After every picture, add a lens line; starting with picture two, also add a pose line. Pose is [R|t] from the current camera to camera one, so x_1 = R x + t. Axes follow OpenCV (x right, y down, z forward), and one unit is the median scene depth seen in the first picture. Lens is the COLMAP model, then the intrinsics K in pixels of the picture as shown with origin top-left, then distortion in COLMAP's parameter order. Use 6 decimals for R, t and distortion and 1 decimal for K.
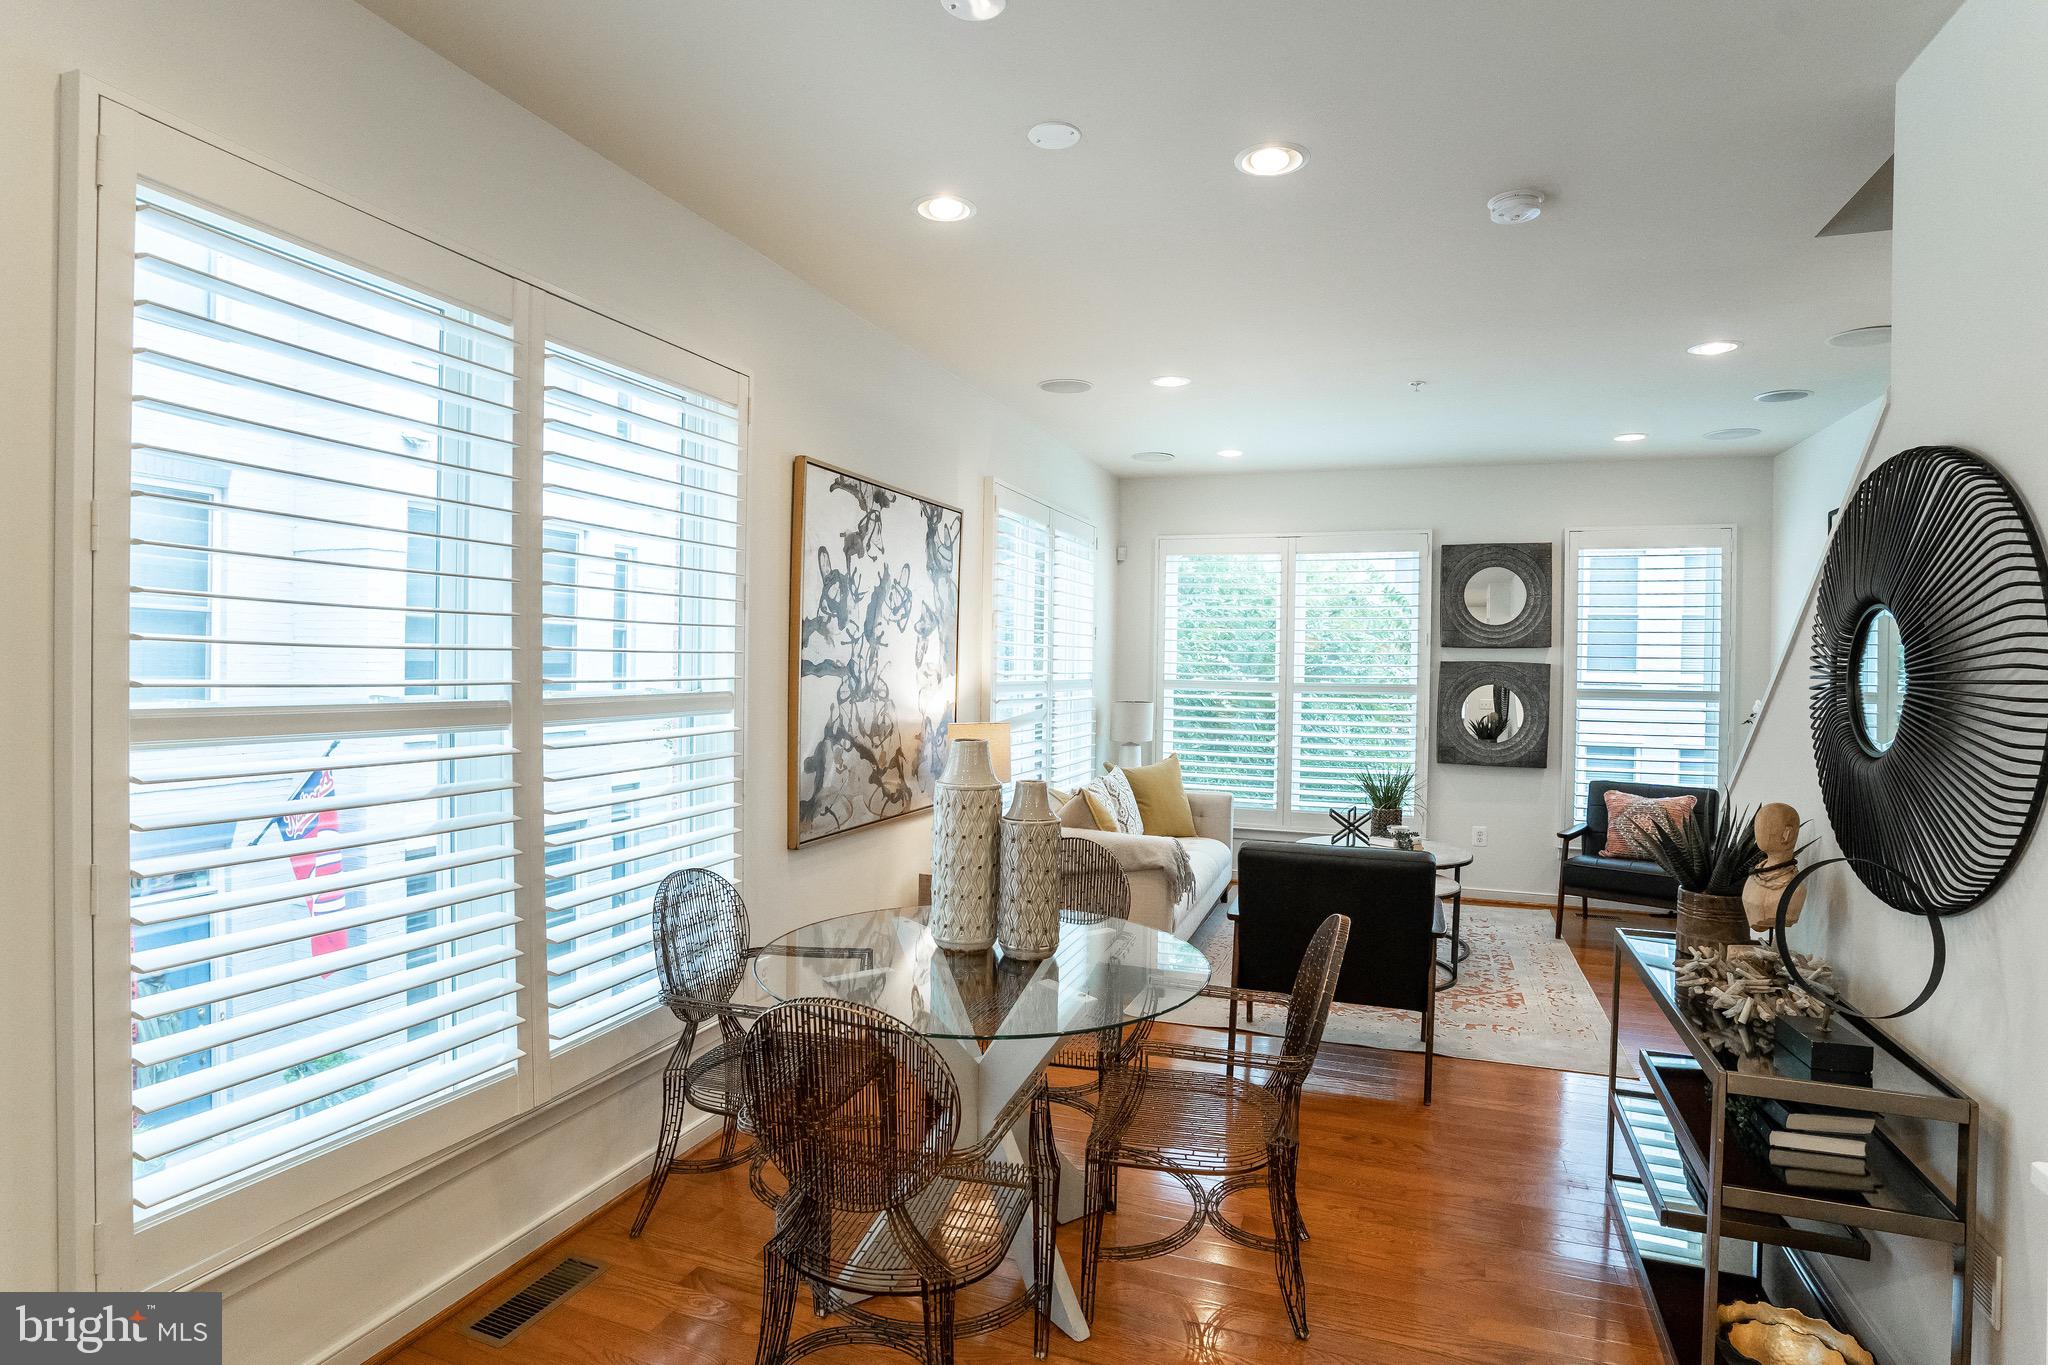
lens RADIAL K [[1090.5, 0, 1023.0], [0, 1090.5, 683.8], [0, 0, 1]] dist [-0.067189, 0.000308]
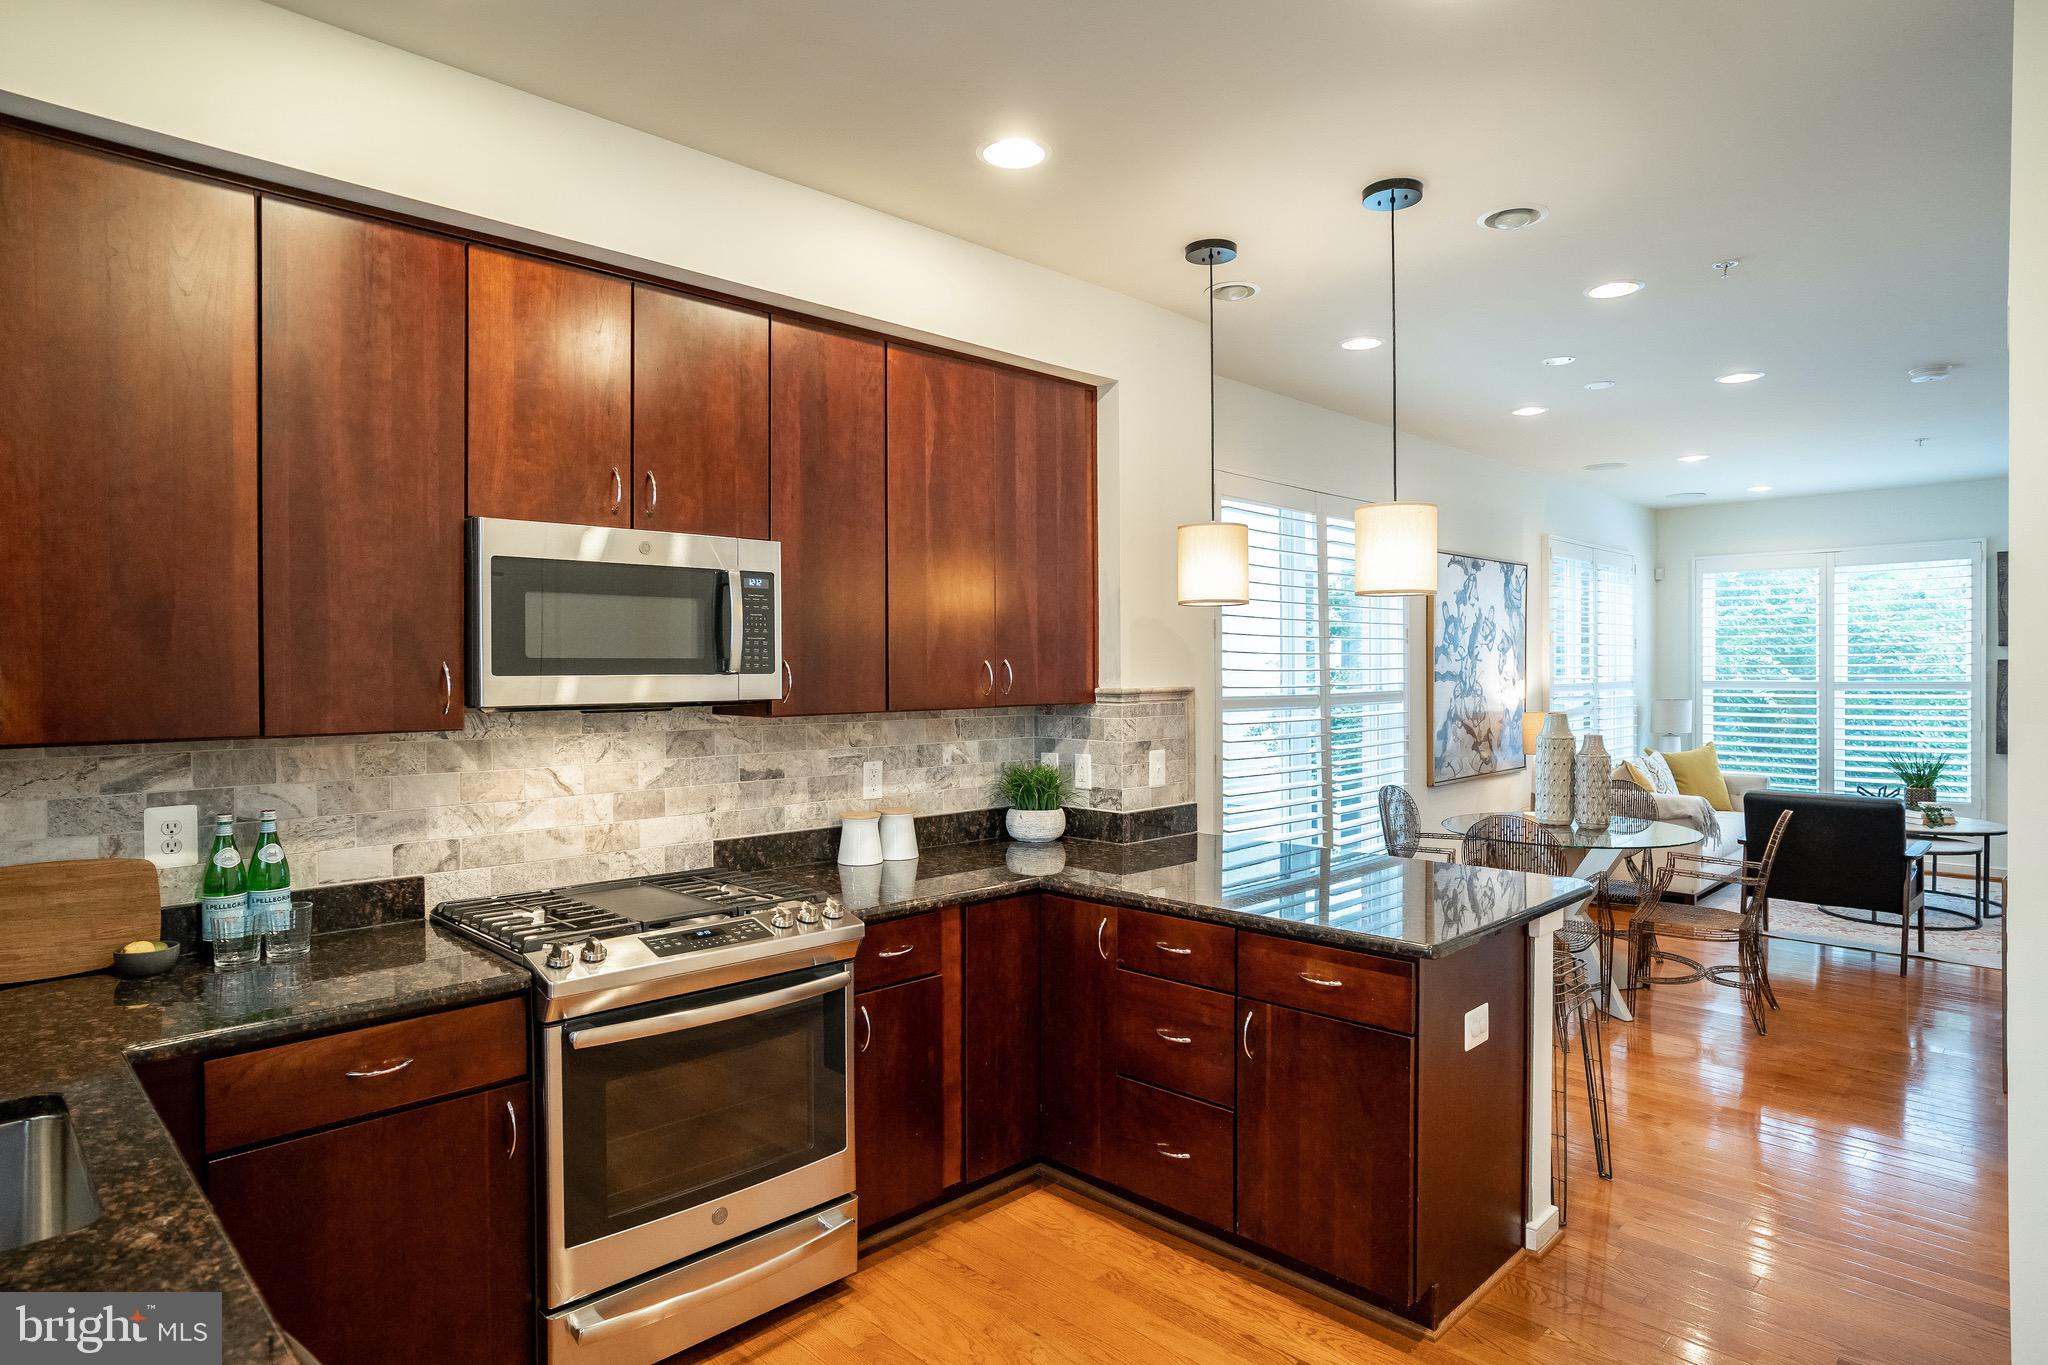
lens RADIAL K [[1198.0, 0, 1037.4], [0, 1198.0, 679.0], [0, 0, 1]] dist [0.003152, 0.013077]
pose [[0.920102, -0.016475, -0.391331, -0.027424], [0.012065, 0.999833, -0.013727, 0.004408], [0.391492, 0.007909, 0.920147, -0.558680]]
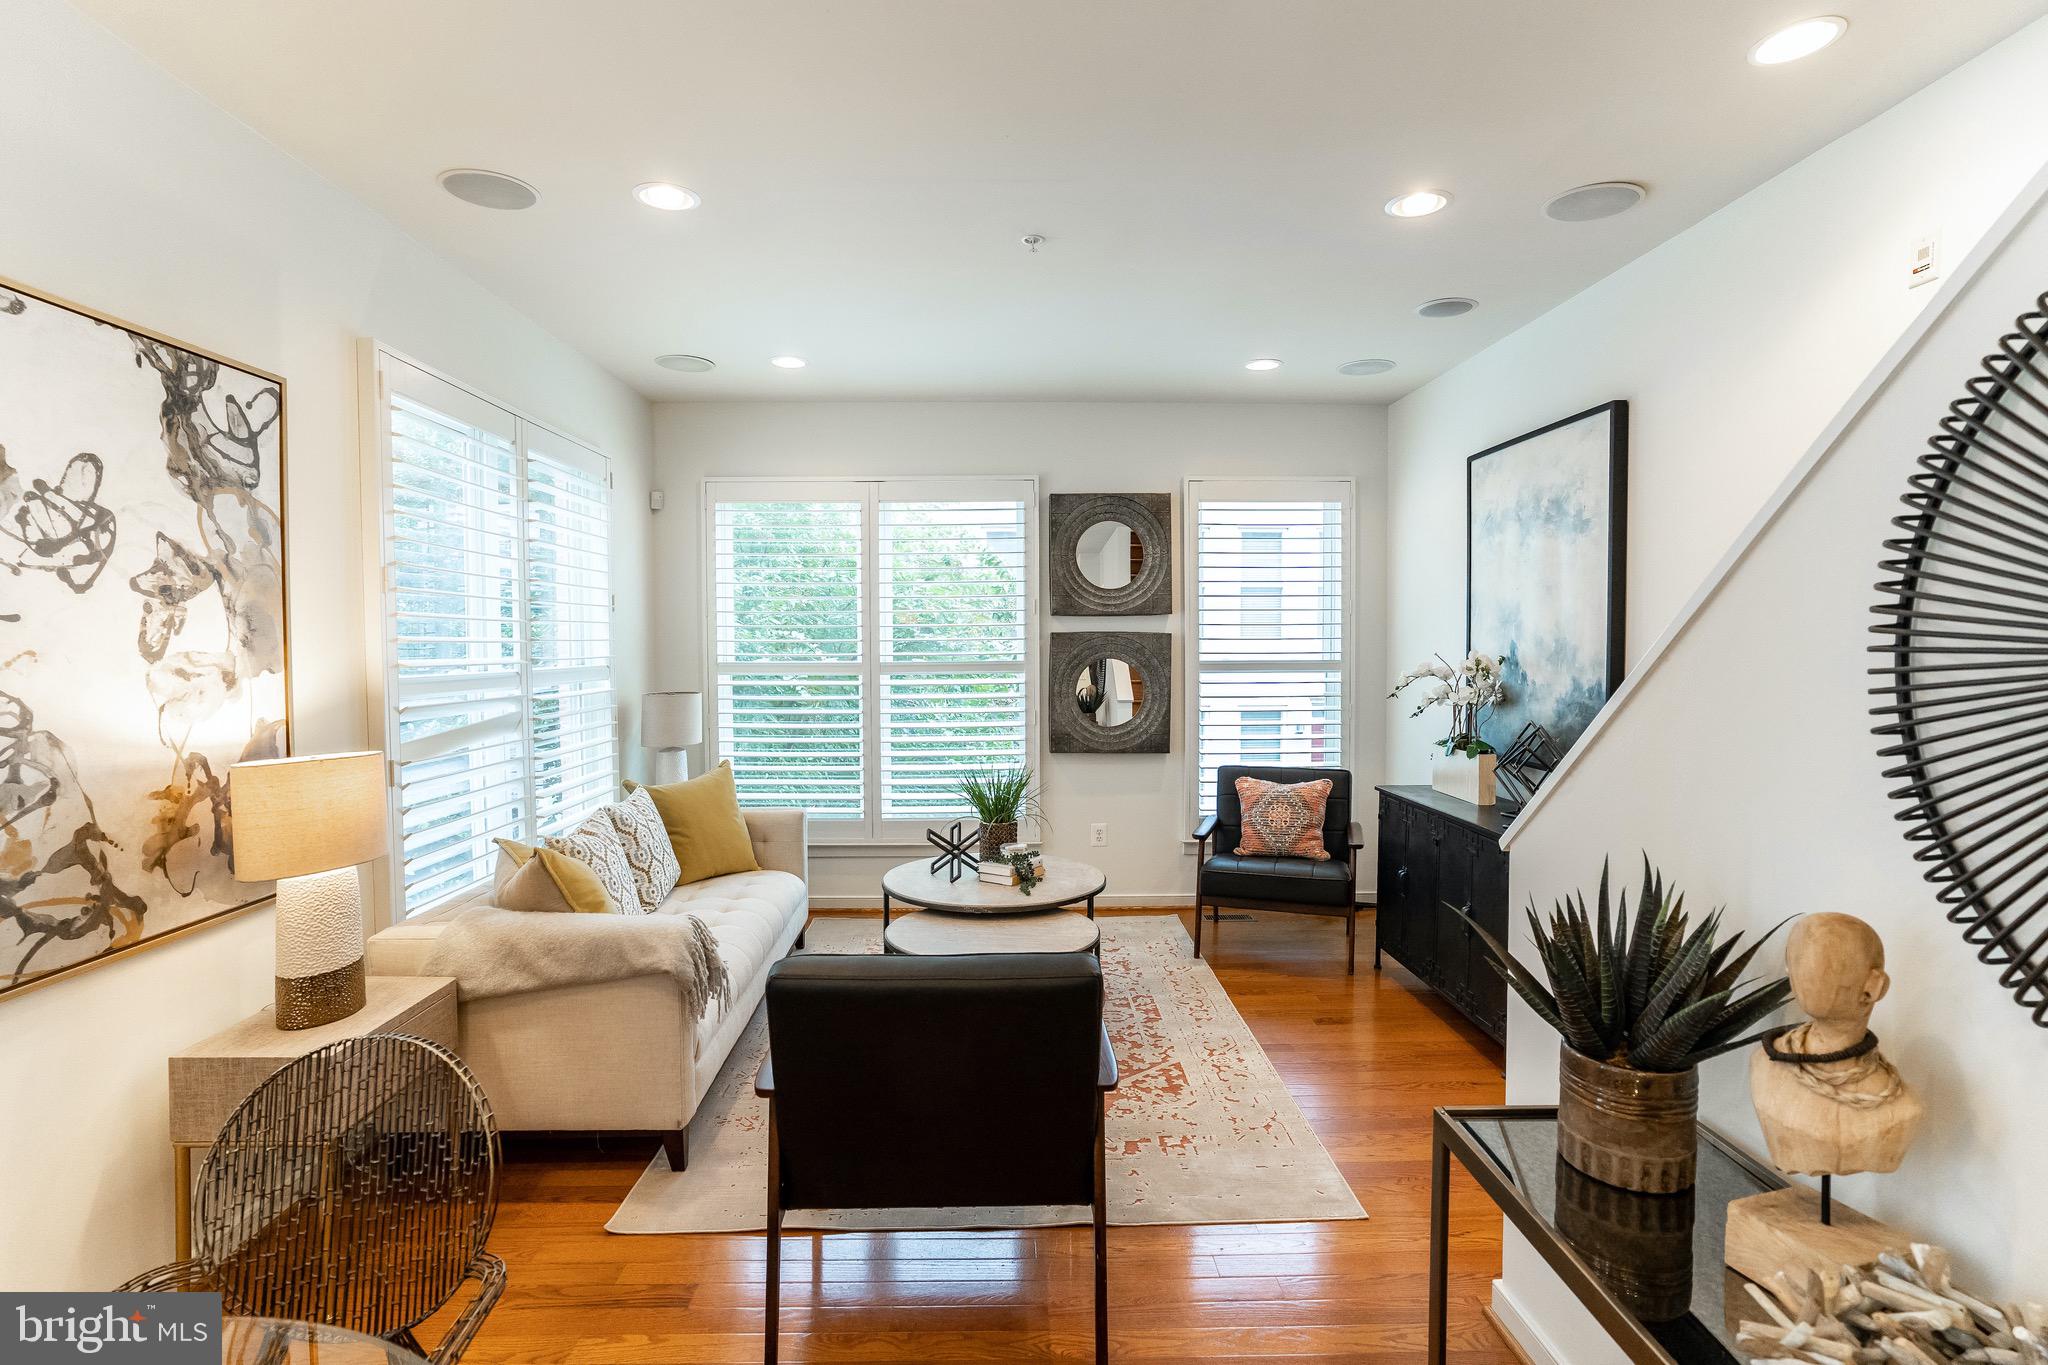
lens RADIAL K [[1010.3, 0, 981.8], [0, 1010.3, 679.2], [0, 0, 1]] dist [0.001050, 0.000975]
pose [[0.945667, -0.031945, 0.323563, 0.090208], [0.025168, 0.999368, 0.025111, -0.006508], [-0.324161, -0.015603, 0.945873, 0.308664]]
